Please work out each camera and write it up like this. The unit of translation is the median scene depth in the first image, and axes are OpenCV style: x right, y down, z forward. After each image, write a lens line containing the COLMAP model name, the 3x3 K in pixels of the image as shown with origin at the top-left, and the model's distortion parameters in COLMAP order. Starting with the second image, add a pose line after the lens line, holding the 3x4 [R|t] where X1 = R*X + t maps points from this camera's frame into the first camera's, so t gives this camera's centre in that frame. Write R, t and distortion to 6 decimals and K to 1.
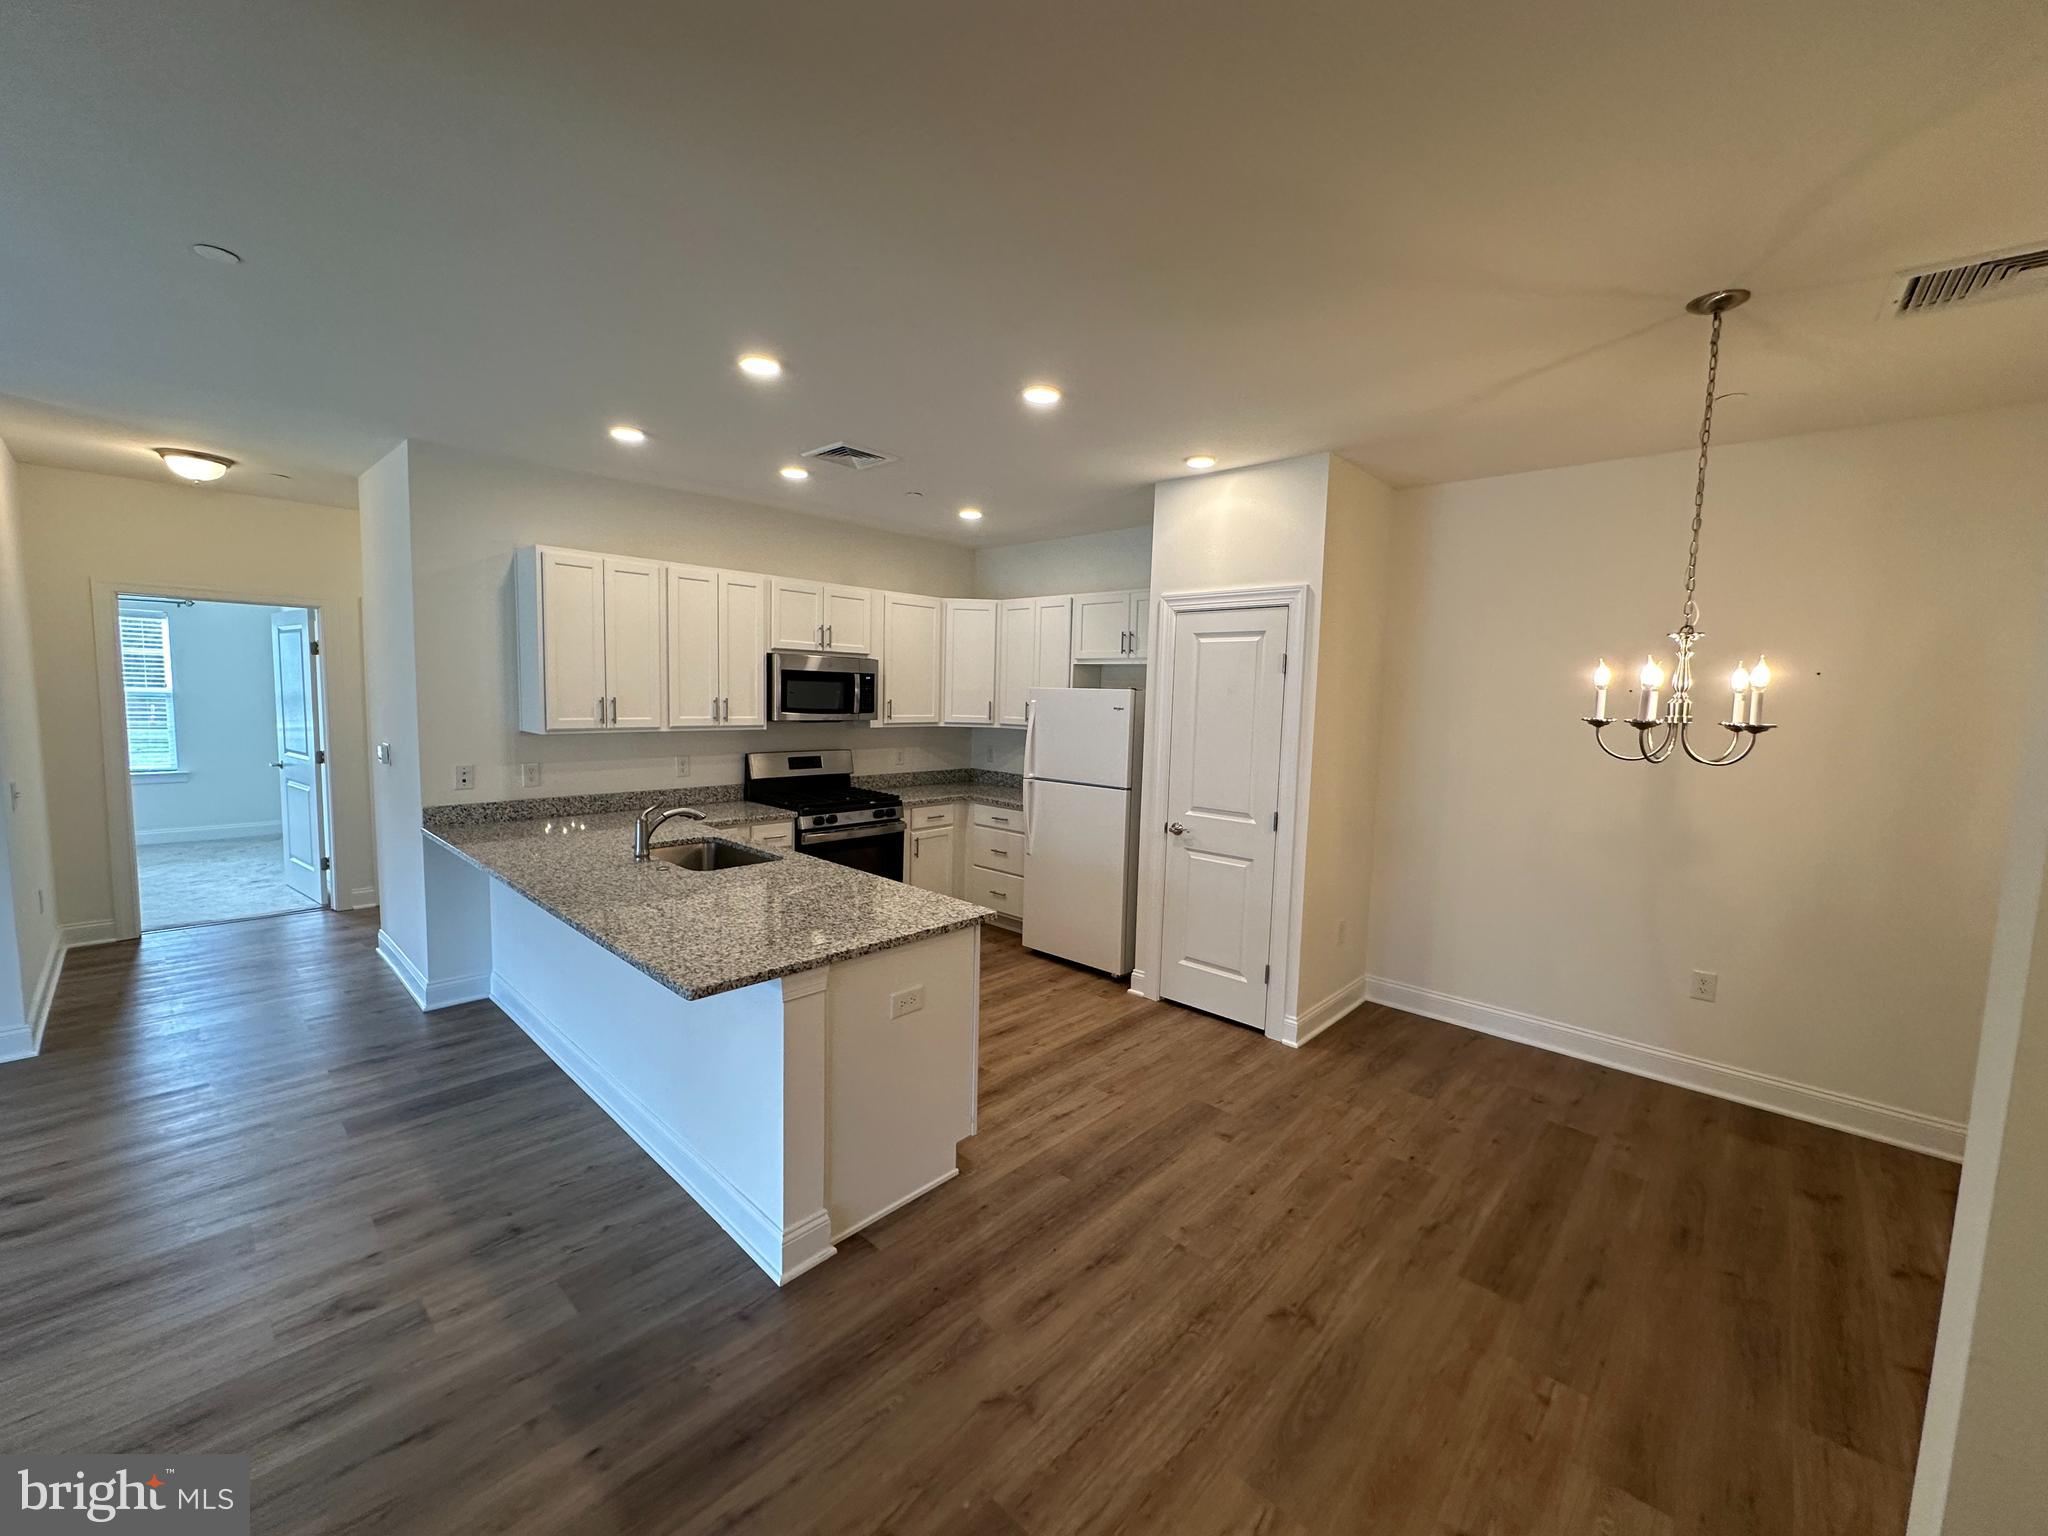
lens RADIAL K [[817.4, 0, 1023.3], [0, 817.4, 775.5], [0, 0, 1]] dist [-0.000533, 0.000069]
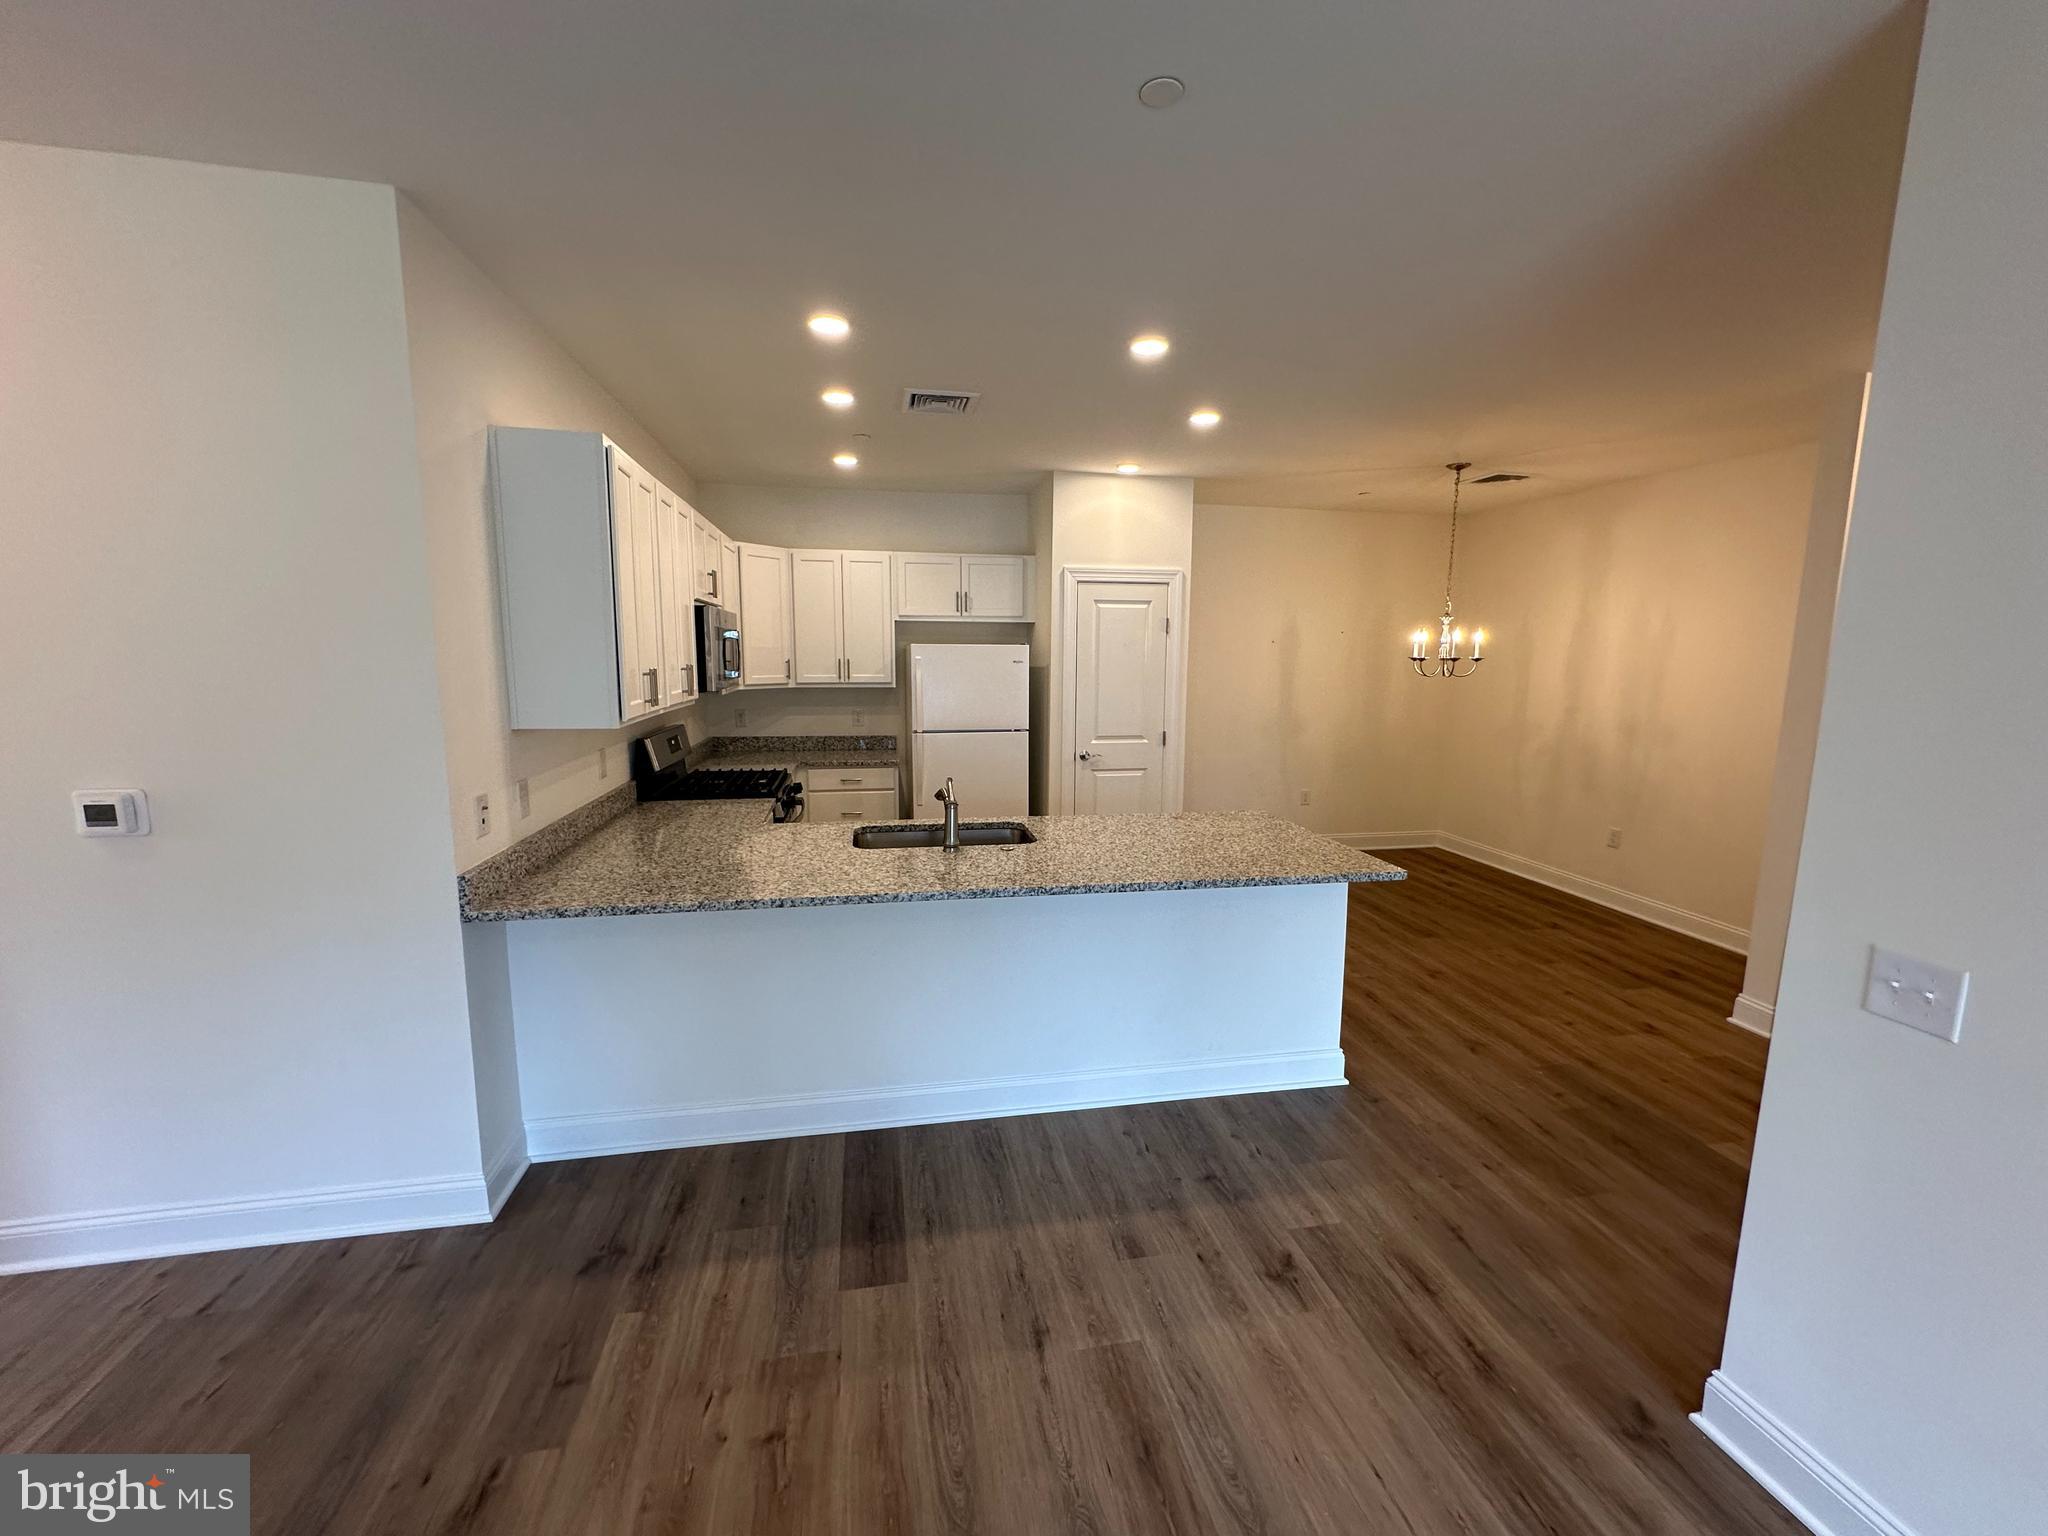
lens RADIAL K [[817.4, 0, 1023.3], [0, 817.4, 775.5], [0, 0, 1]] dist [-0.000533, 0.000069]
pose [[0.585492, -0.142714, 0.798018, -0.963867], [0.091890, 0.989721, 0.109580, -0.056358], [-0.805454, 0.009172, 0.592588, 0.359486]]
